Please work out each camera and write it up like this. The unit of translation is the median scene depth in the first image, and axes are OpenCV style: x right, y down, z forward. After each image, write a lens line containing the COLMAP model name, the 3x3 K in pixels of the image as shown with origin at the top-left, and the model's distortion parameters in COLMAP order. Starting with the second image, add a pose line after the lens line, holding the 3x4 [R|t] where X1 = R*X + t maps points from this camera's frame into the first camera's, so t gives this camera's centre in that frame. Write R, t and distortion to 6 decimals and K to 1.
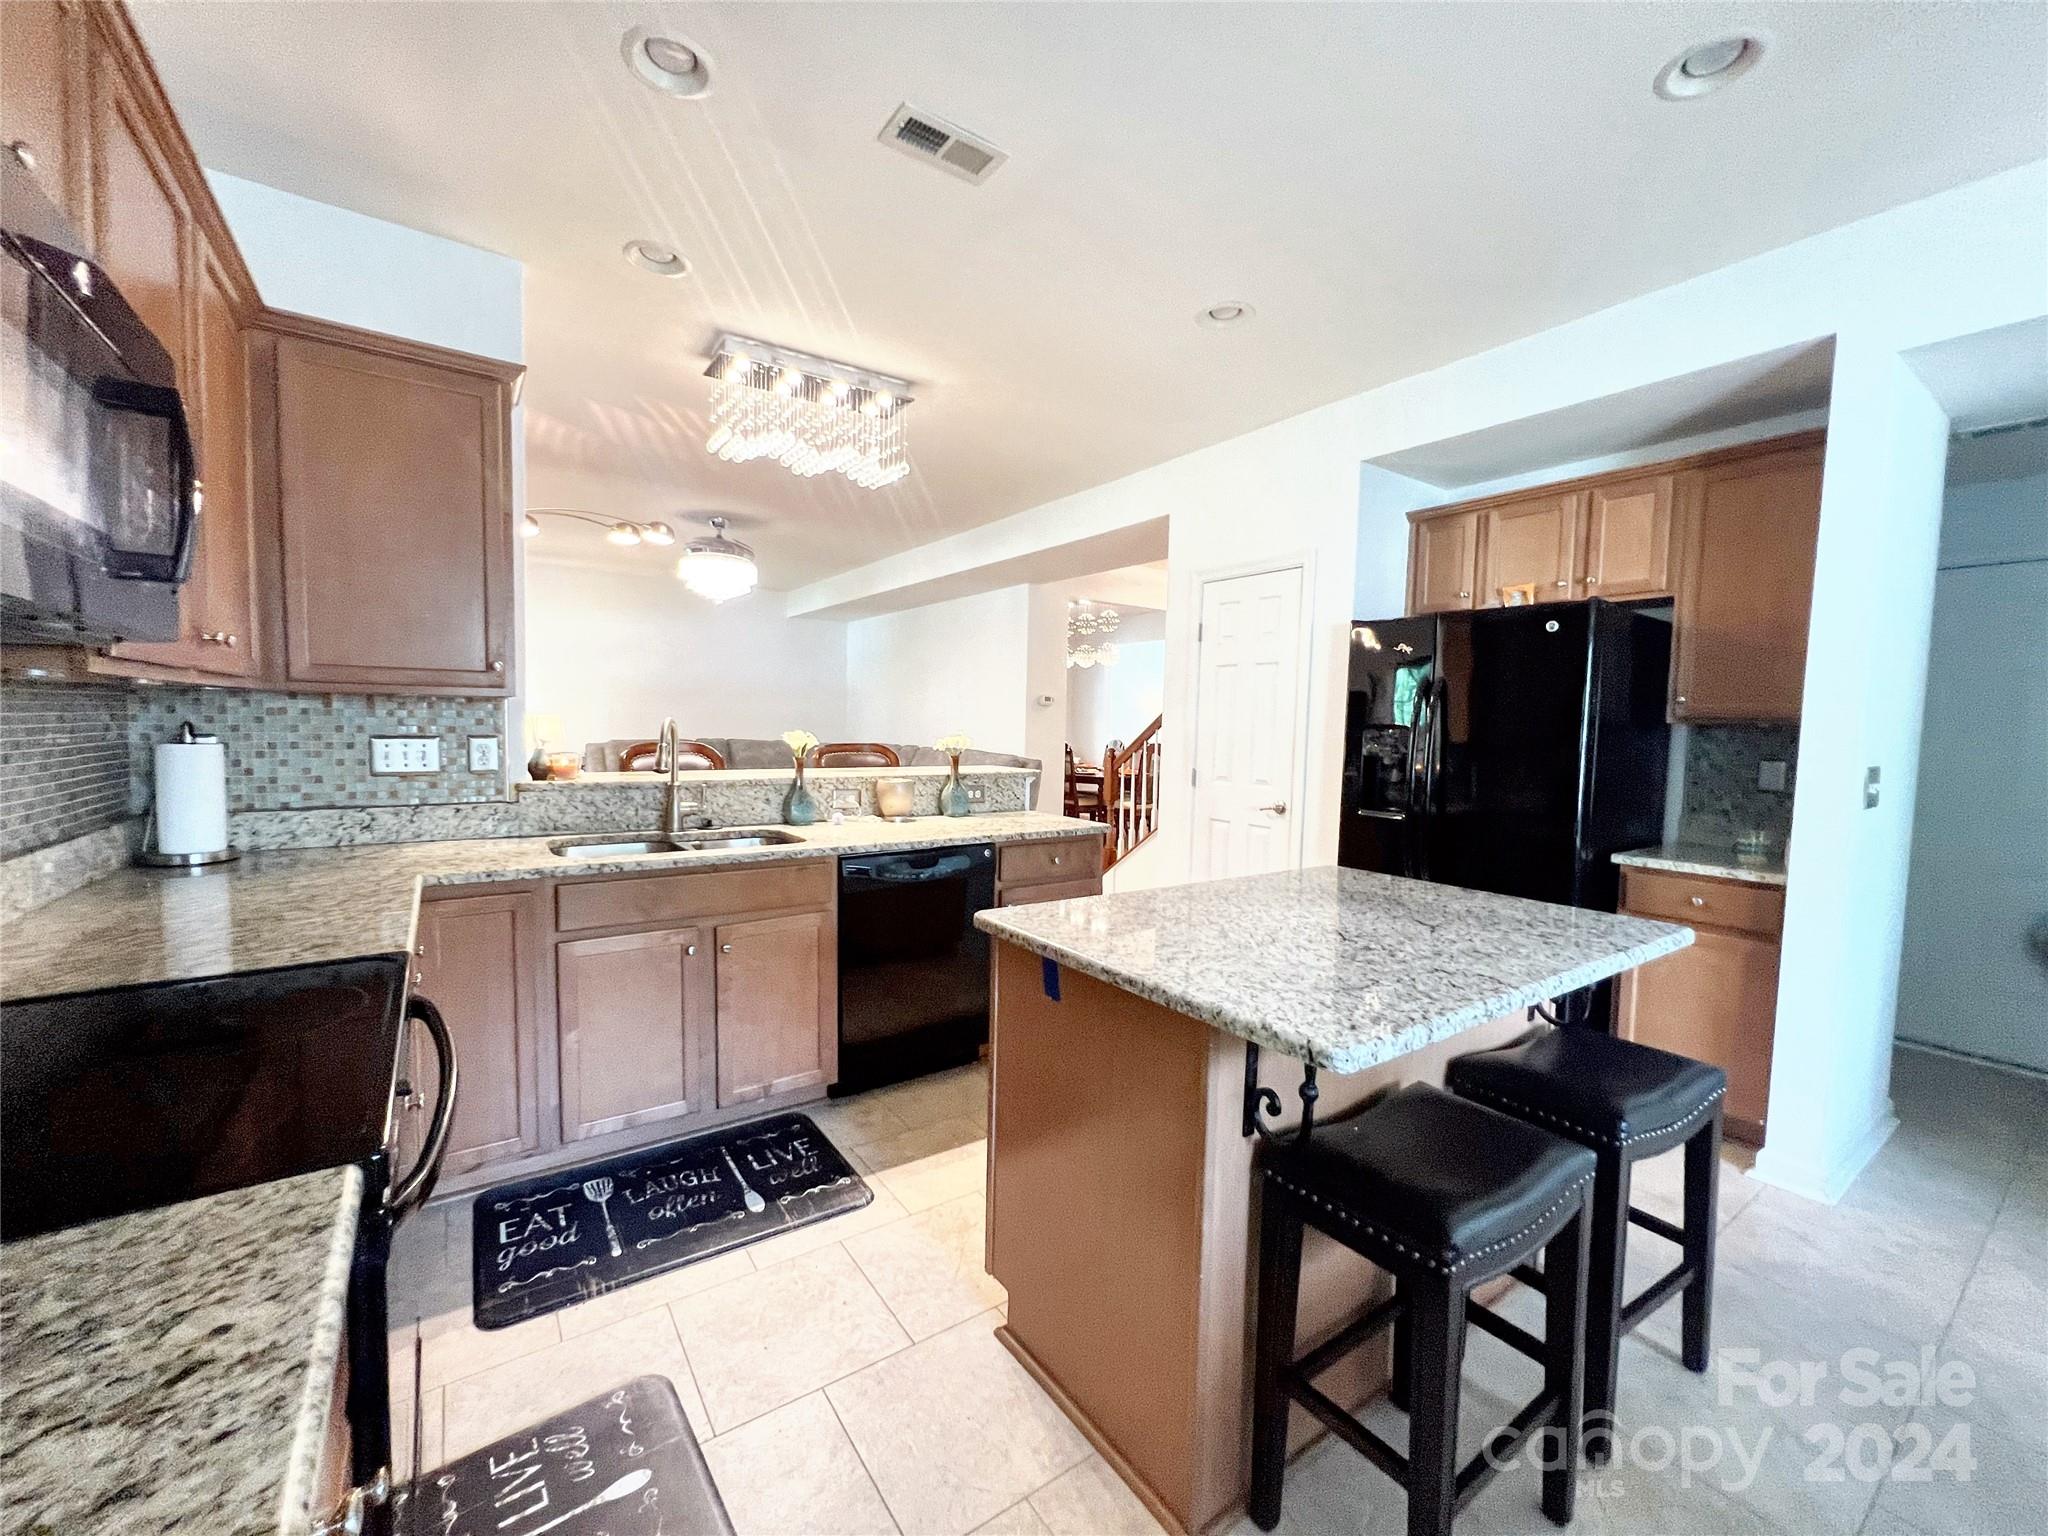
lens RADIAL K [[819.6, 0, 1022.2], [0, 819.6, 769.2], [0, 0, 1]] dist [-0.003078, 0.000590]
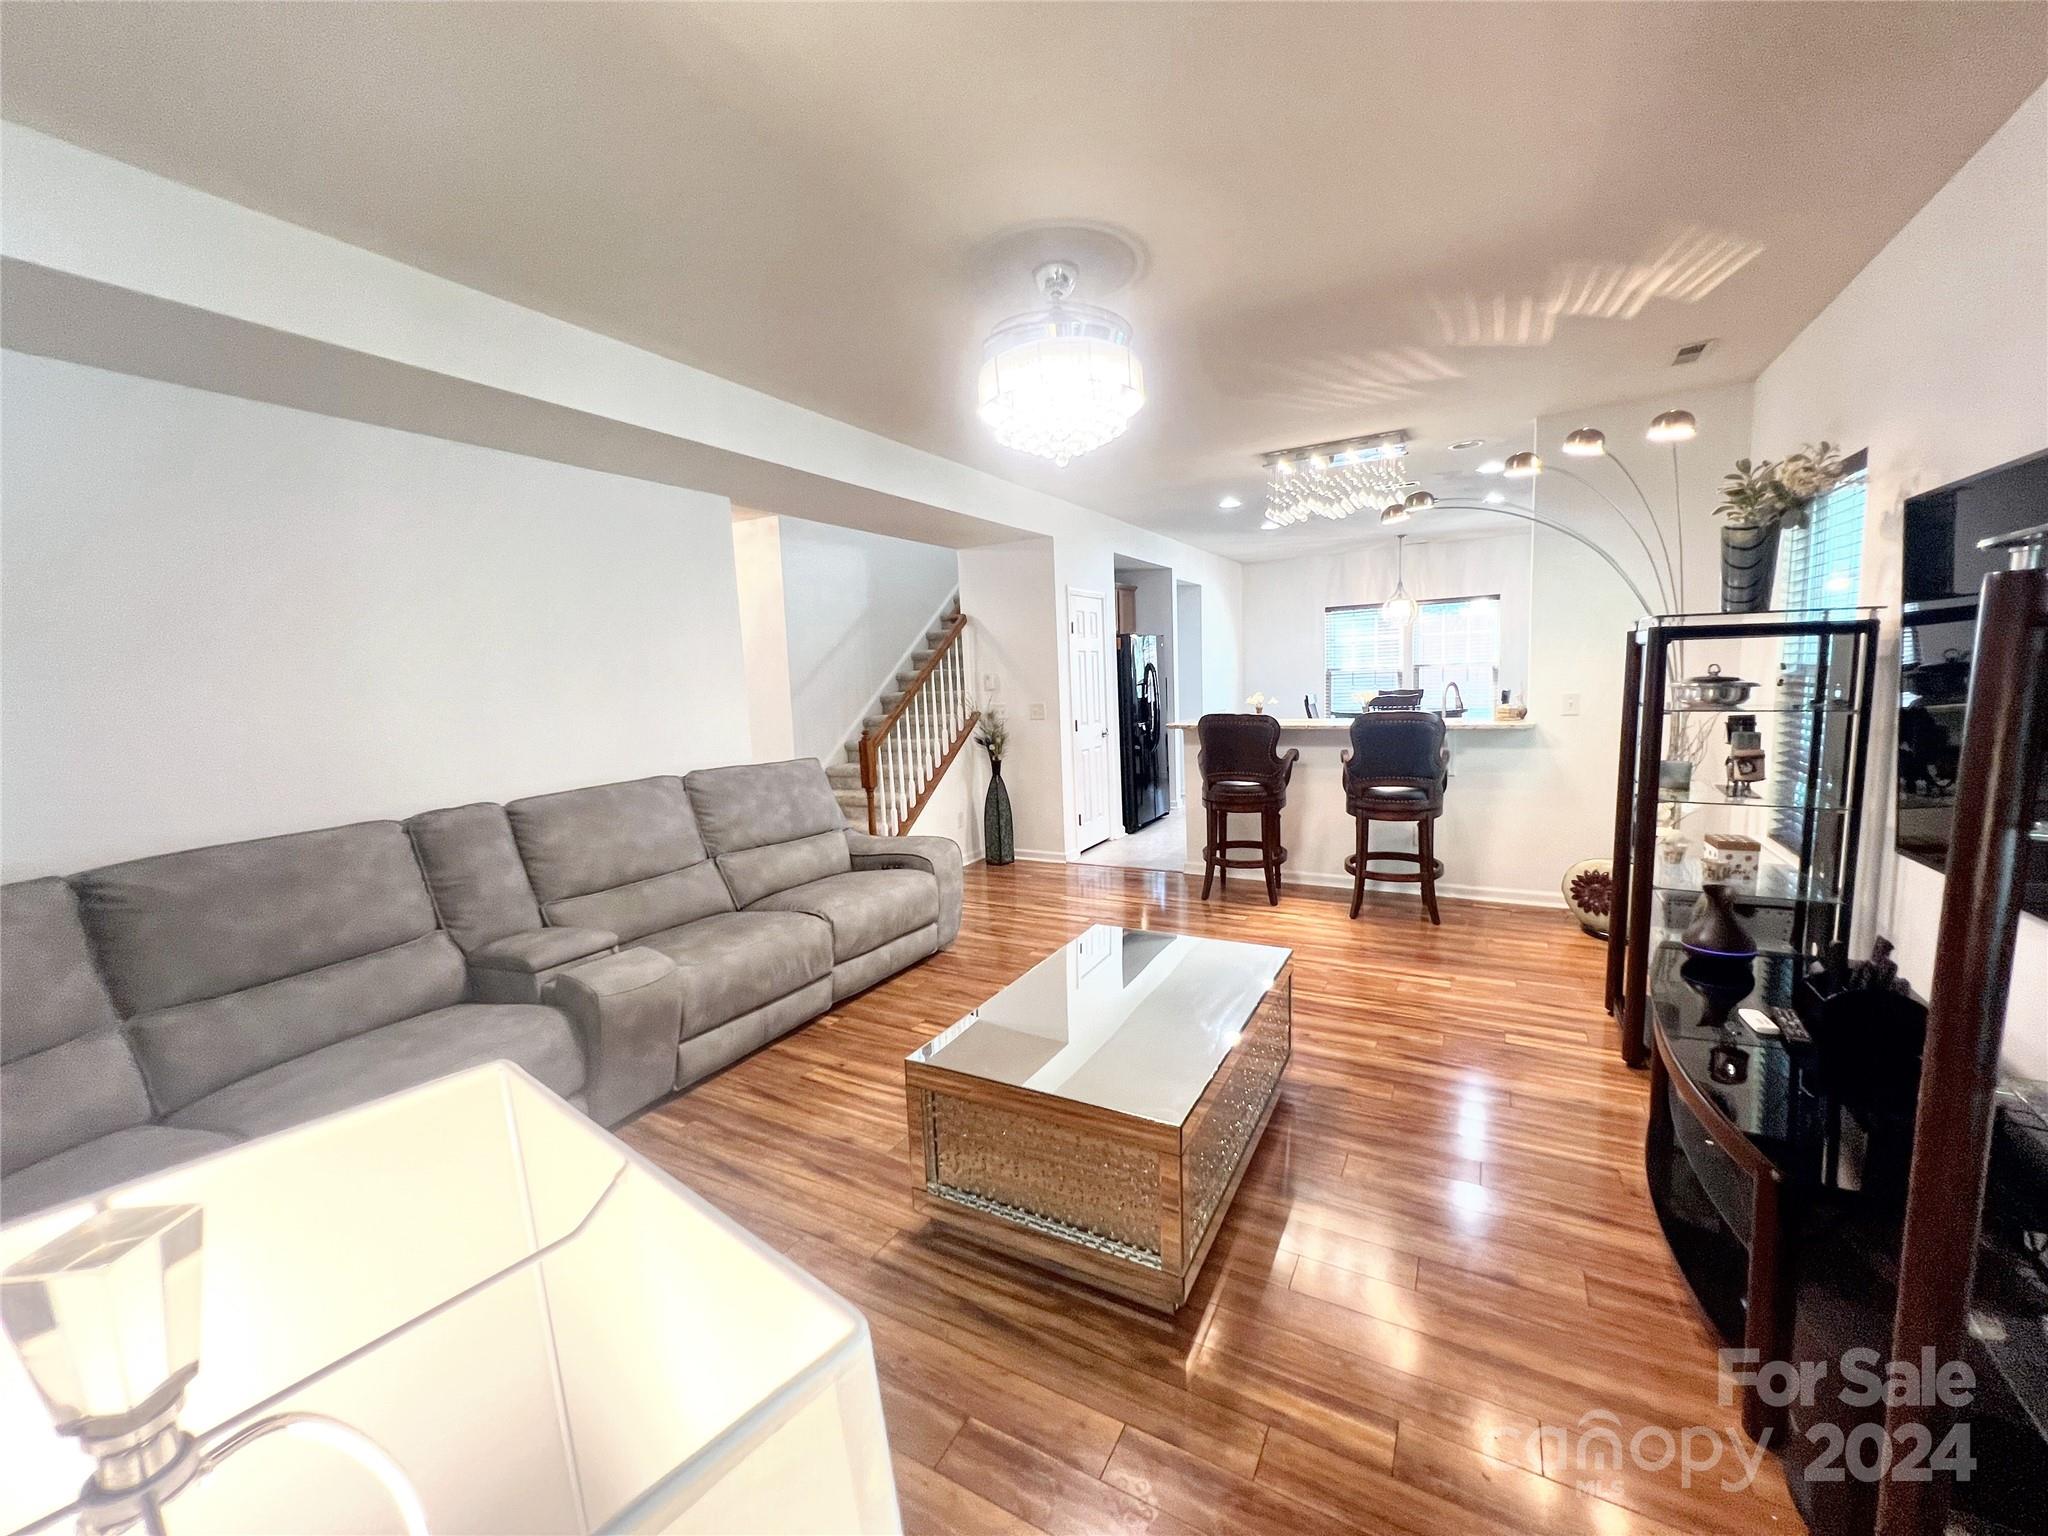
lens RADIAL K [[819.6, 0, 1016.2], [0, 819.6, 779.5], [0, 0, 1]] dist [-0.003078, 0.000590]
pose [[-0.419708, -0.117082, 0.900076, -1.745032], [0.086667, 0.981945, 0.168145, -0.245722], [-0.903512, 0.148578, -0.401983, 2.725466]]
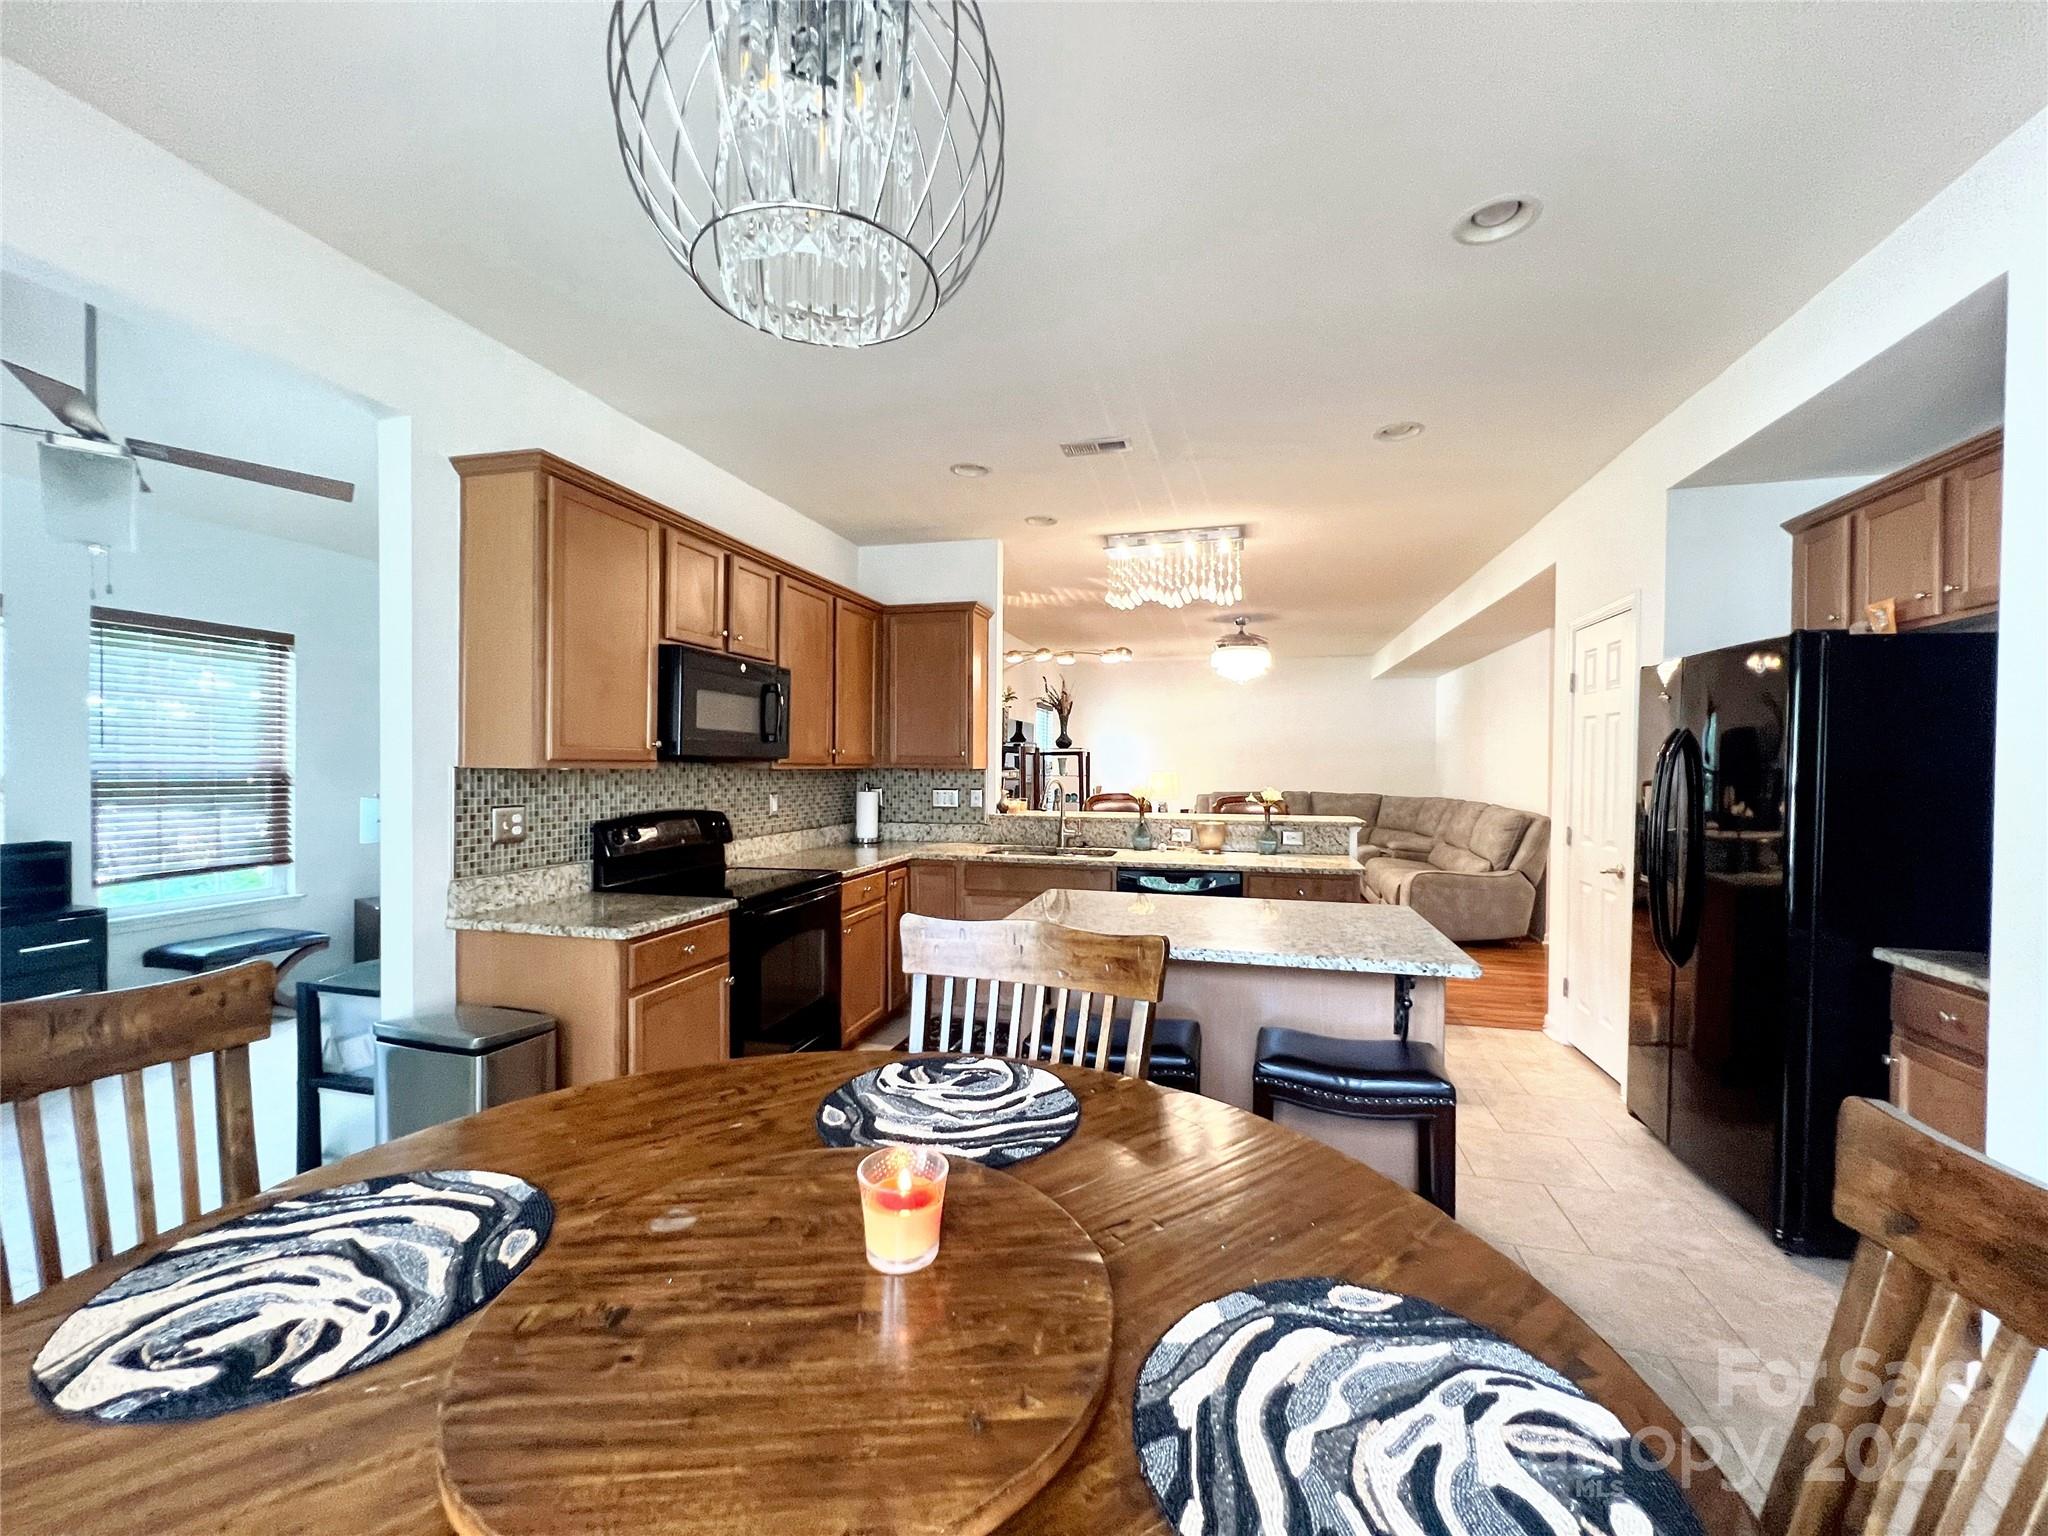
lens RADIAL K [[819.6, 0, 1021.6], [0, 819.6, 773.5], [0, 0, 1]] dist [-0.003078, 0.000590]
pose [[0.644795, -0.009239, -0.764300, 0.833277], [-0.035730, 0.998470, -0.042213, 0.000435], [0.763520, 0.054527, 0.643478, -0.137369]]
